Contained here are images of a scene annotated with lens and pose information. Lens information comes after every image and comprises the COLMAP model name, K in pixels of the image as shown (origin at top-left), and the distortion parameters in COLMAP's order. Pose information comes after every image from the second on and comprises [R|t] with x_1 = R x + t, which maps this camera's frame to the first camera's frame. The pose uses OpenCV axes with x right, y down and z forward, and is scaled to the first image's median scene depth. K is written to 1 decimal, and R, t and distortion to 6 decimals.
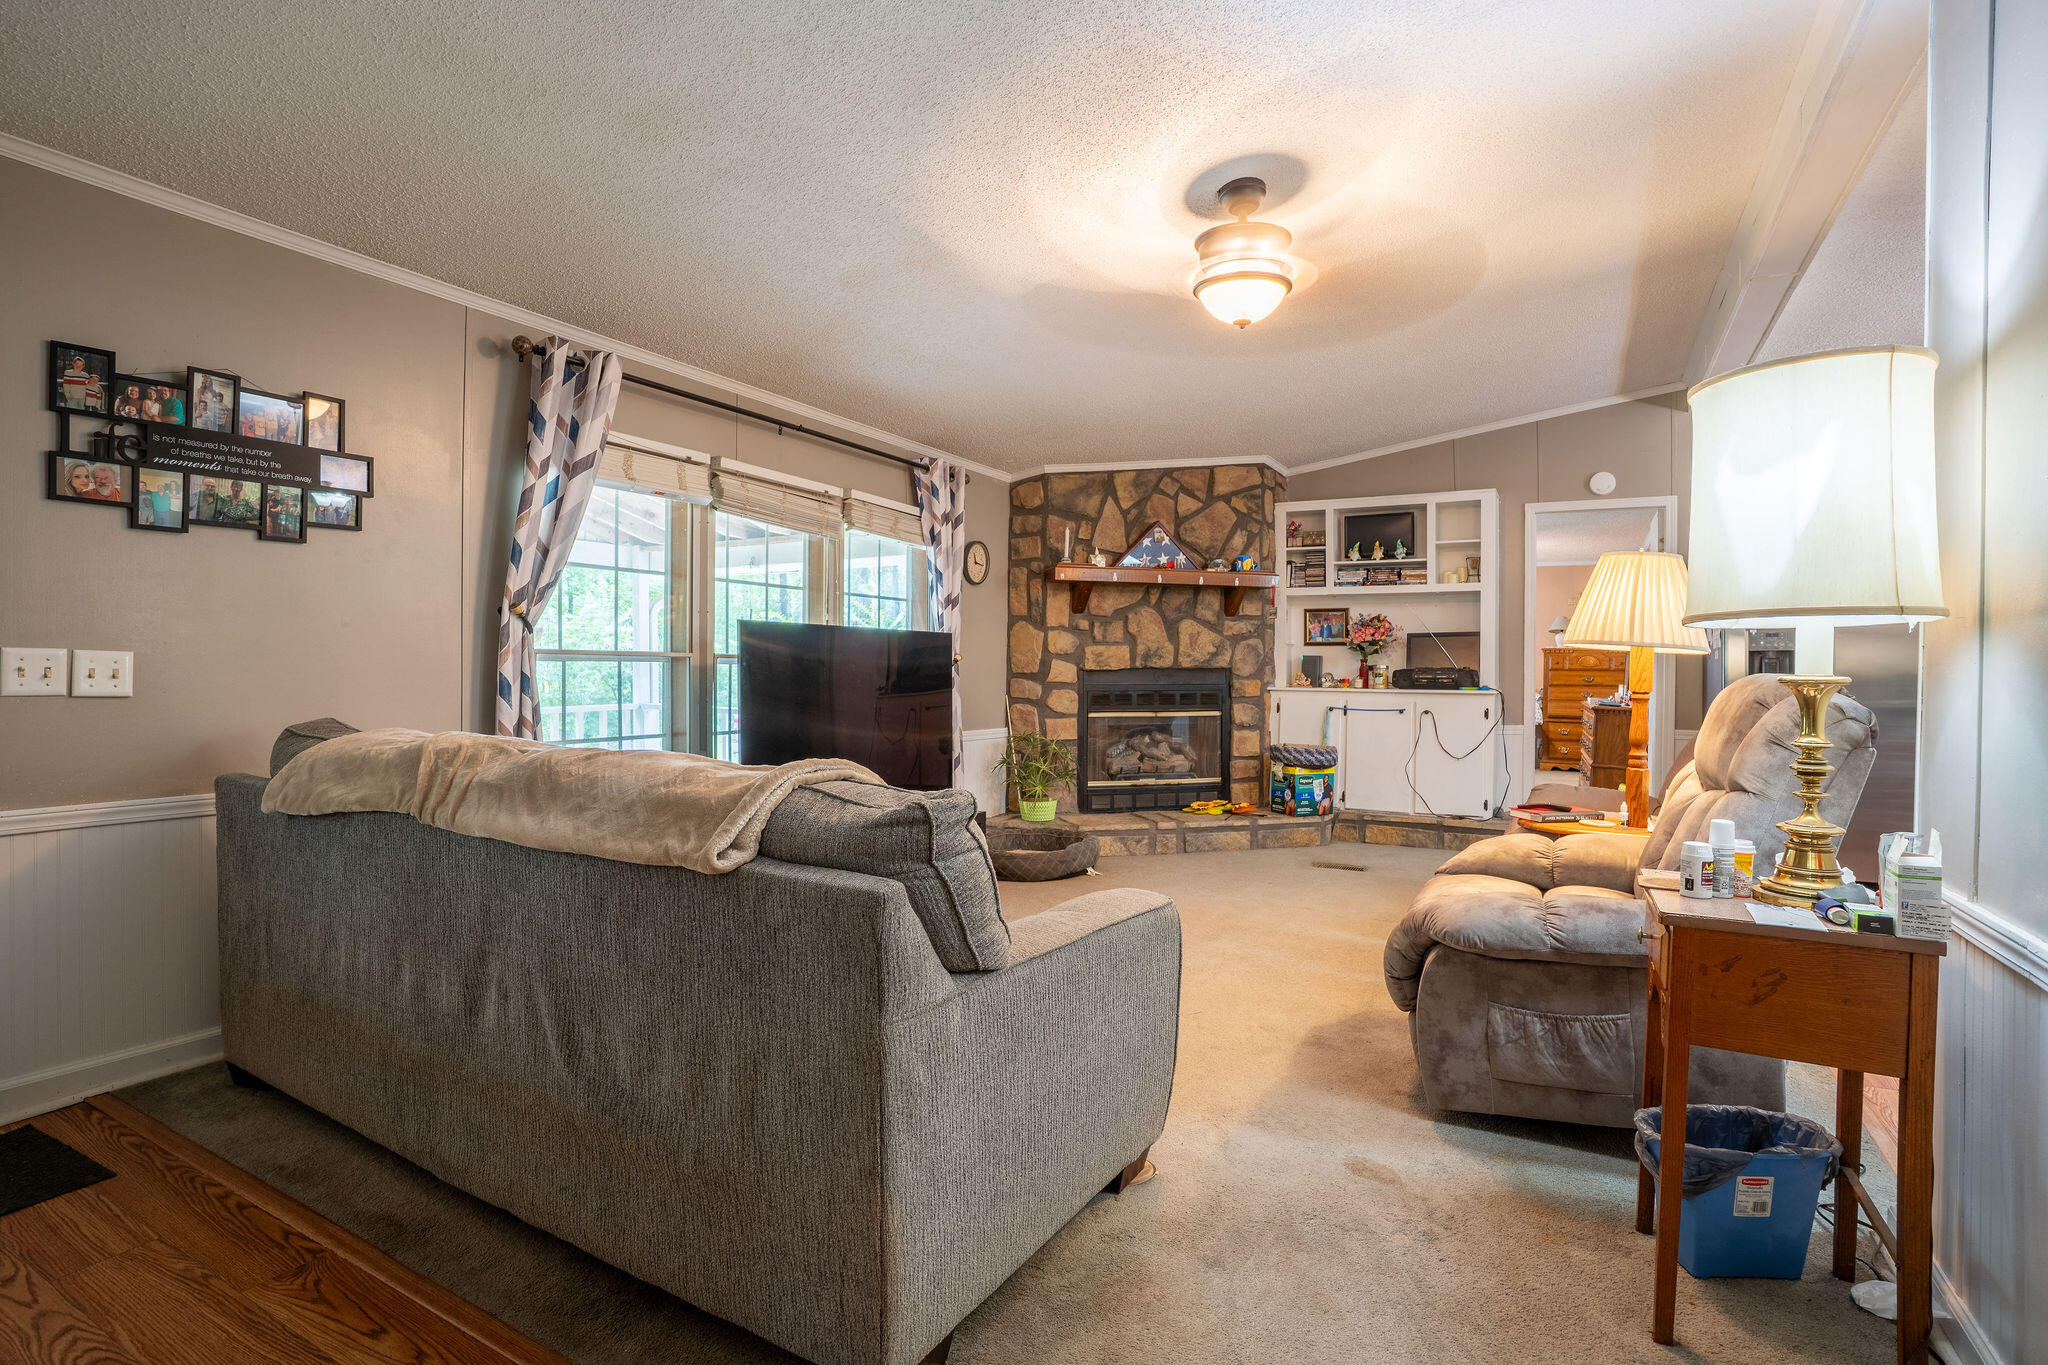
lens RADIAL K [[1000.0, 0, 1018.2], [0, 1000.0, 674.2], [0, 0, 1]] dist [-0.070250, 0.029425]
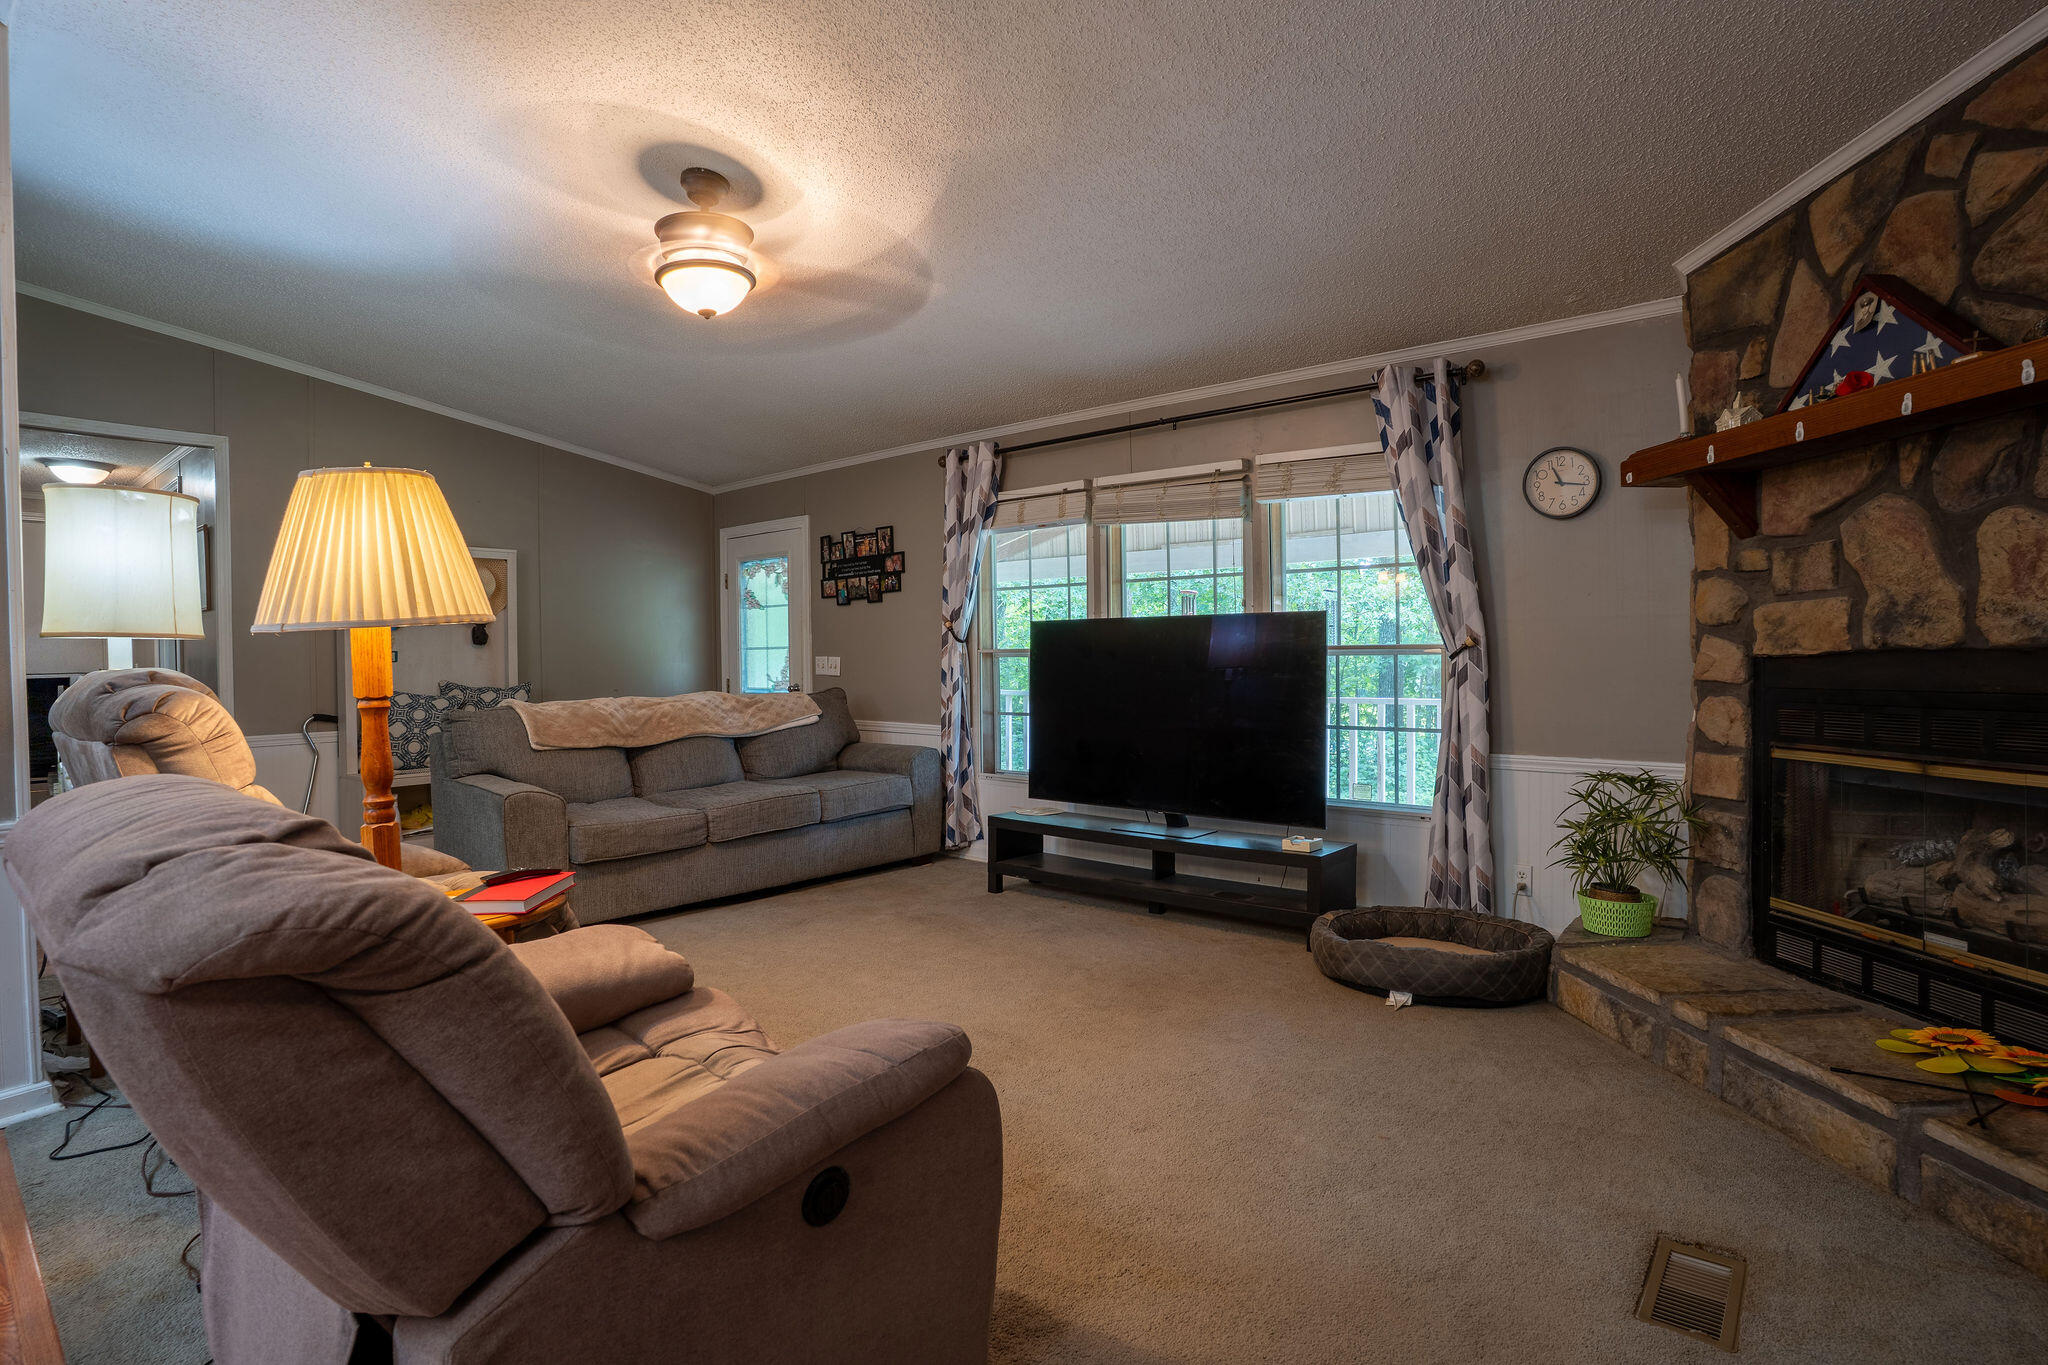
lens RADIAL K [[1000.0, 0, 1018.2], [0, 1000.0, 674.2], [0, 0, 1]] dist [-0.070250, 0.029425]
pose [[-0.171609, 0.007642, -0.985136, 0.829173], [0.000672, 0.999971, 0.007640, 0.000902], [0.985165, 0.000649, -0.171609, 1.064644]]
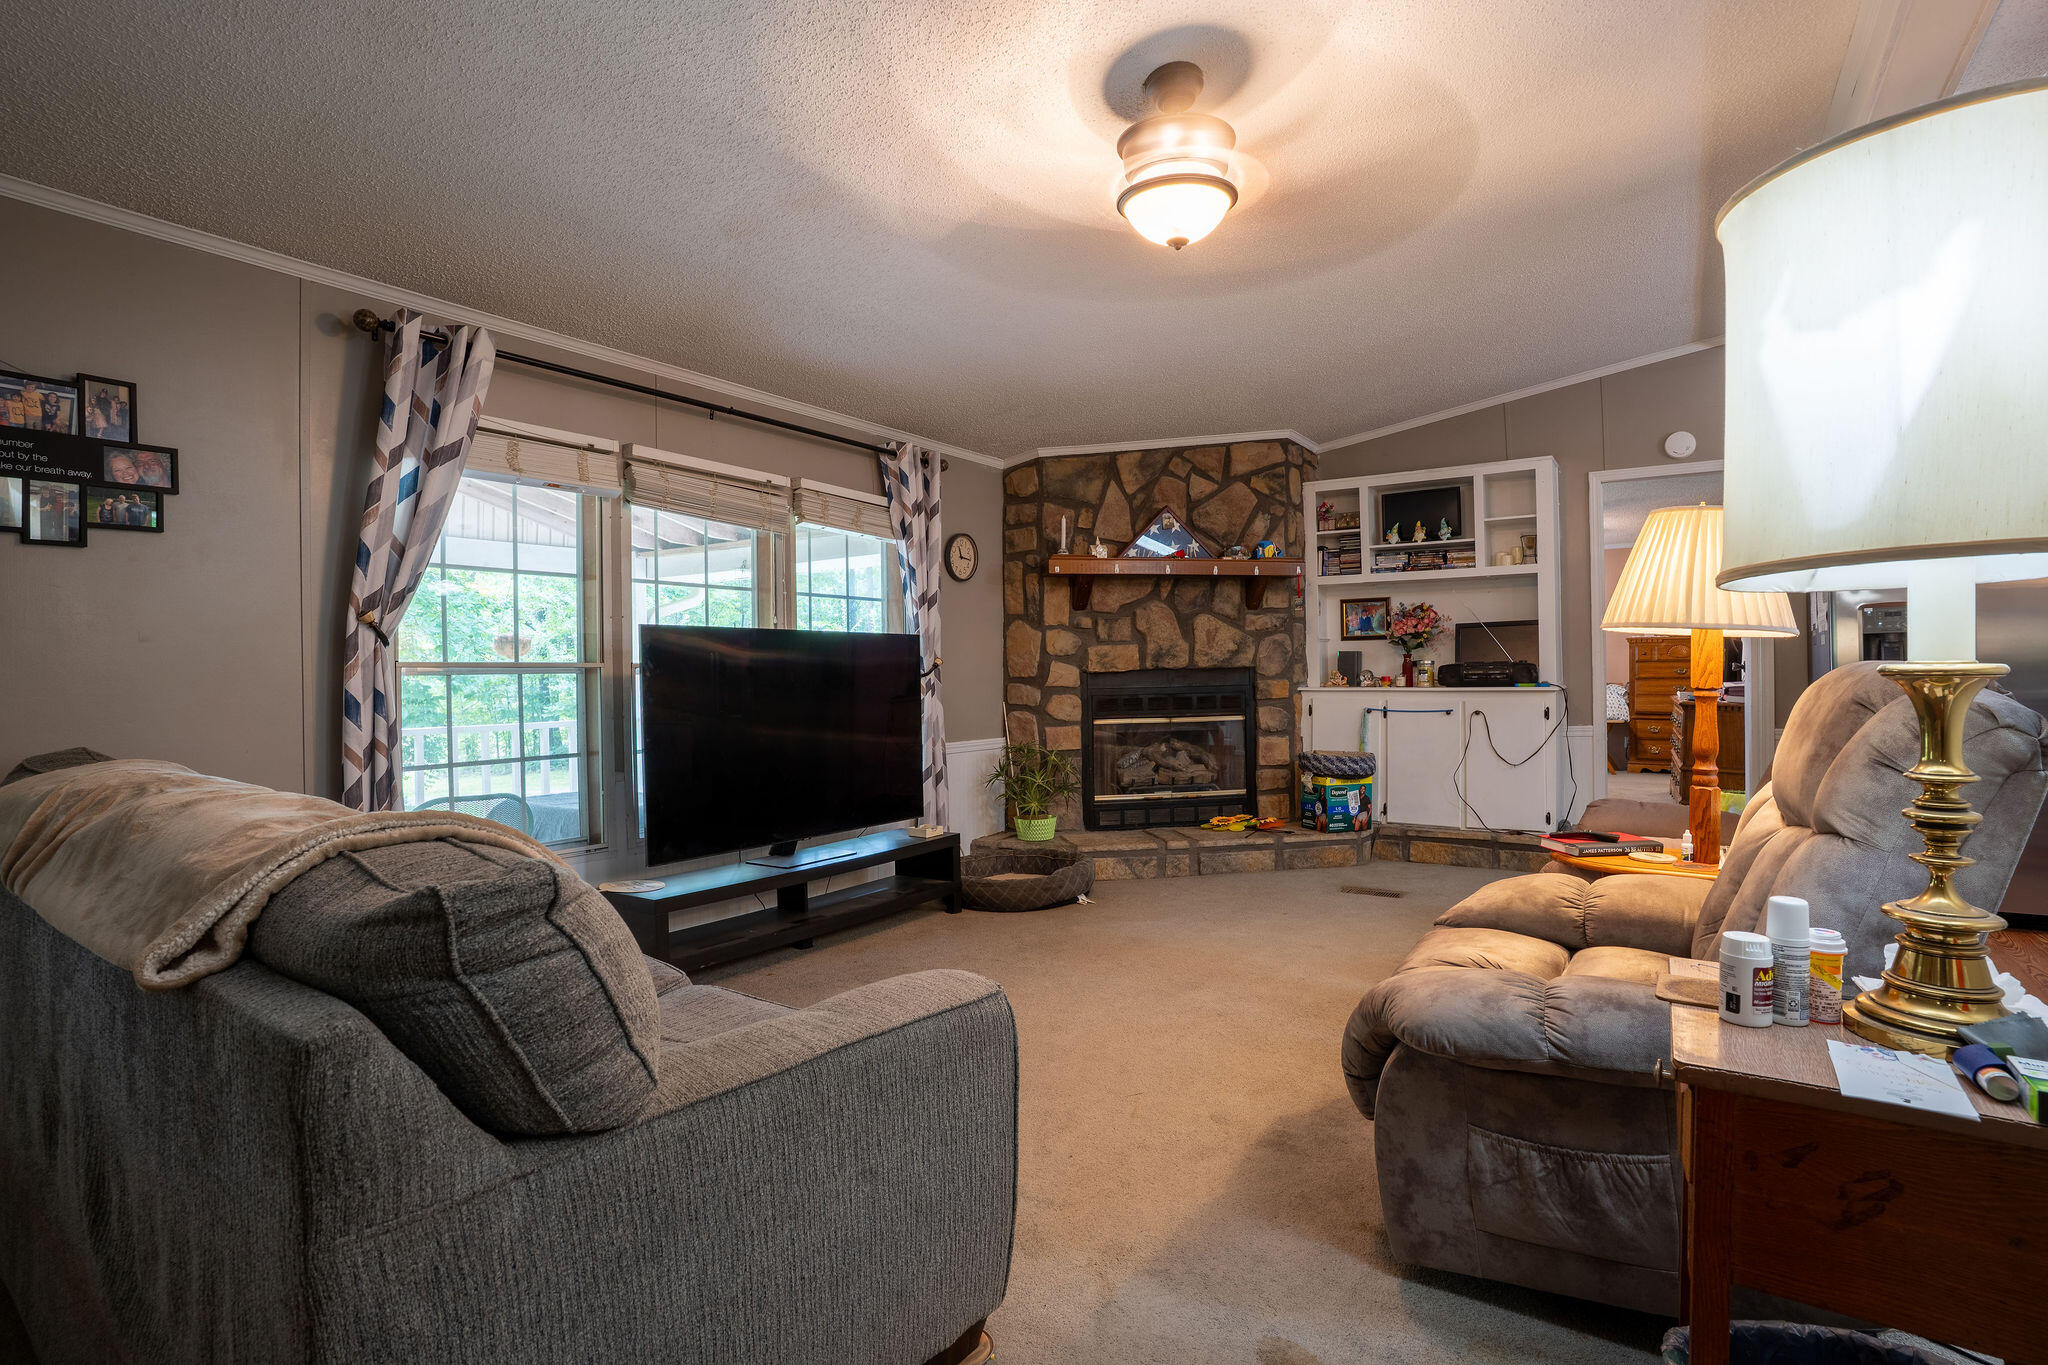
lens RADIAL K [[1000.0, 0, 1018.2], [0, 1000.0, 674.2], [0, 0, 1]] dist [-0.070250, 0.029425]
pose [[0.996494, -0.019960, -0.081246, 0.111105], [0.019665, 0.999797, -0.004429, -0.000003], [0.081318, 0.002816, 0.996684, 0.132713]]
